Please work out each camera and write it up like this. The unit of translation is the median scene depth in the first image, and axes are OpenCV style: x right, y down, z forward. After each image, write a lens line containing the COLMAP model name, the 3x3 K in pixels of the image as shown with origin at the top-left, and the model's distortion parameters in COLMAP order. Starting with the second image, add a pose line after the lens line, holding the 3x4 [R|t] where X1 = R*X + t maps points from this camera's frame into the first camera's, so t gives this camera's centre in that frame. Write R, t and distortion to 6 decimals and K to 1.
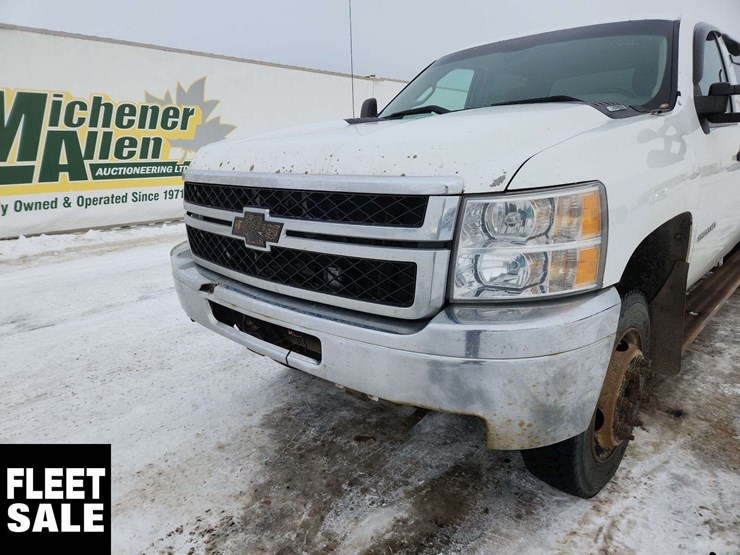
lens RADIAL K [[493.1, 0, 363.5], [0, 493.1, 284.1], [0, 0, 1]] dist [0.077140, -0.056959]
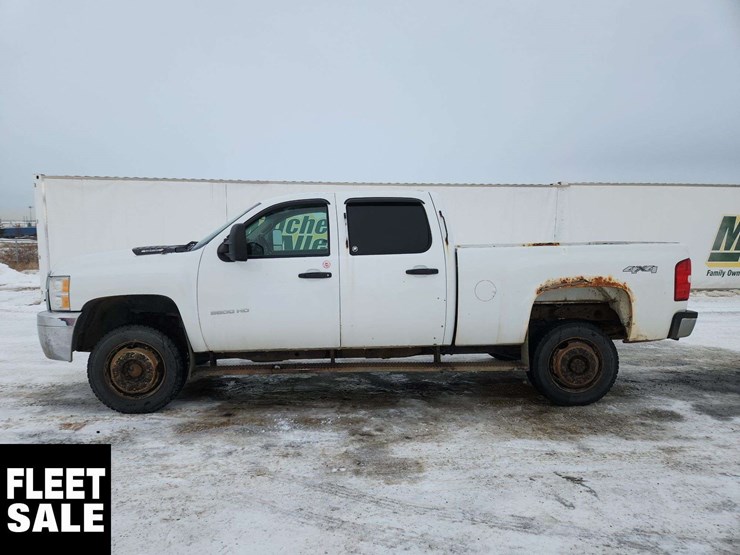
lens RADIAL K [[493.1, 0, 357.9], [0, 493.1, 270.6], [0, 0, 1]] dist [0.077140, -0.056959]
pose [[0.719085, 0.068374, -0.691550, 2.452020], [-0.200994, 0.973078, -0.112787, -0.150414], [0.665220, 0.220101, 0.713469, -0.047799]]
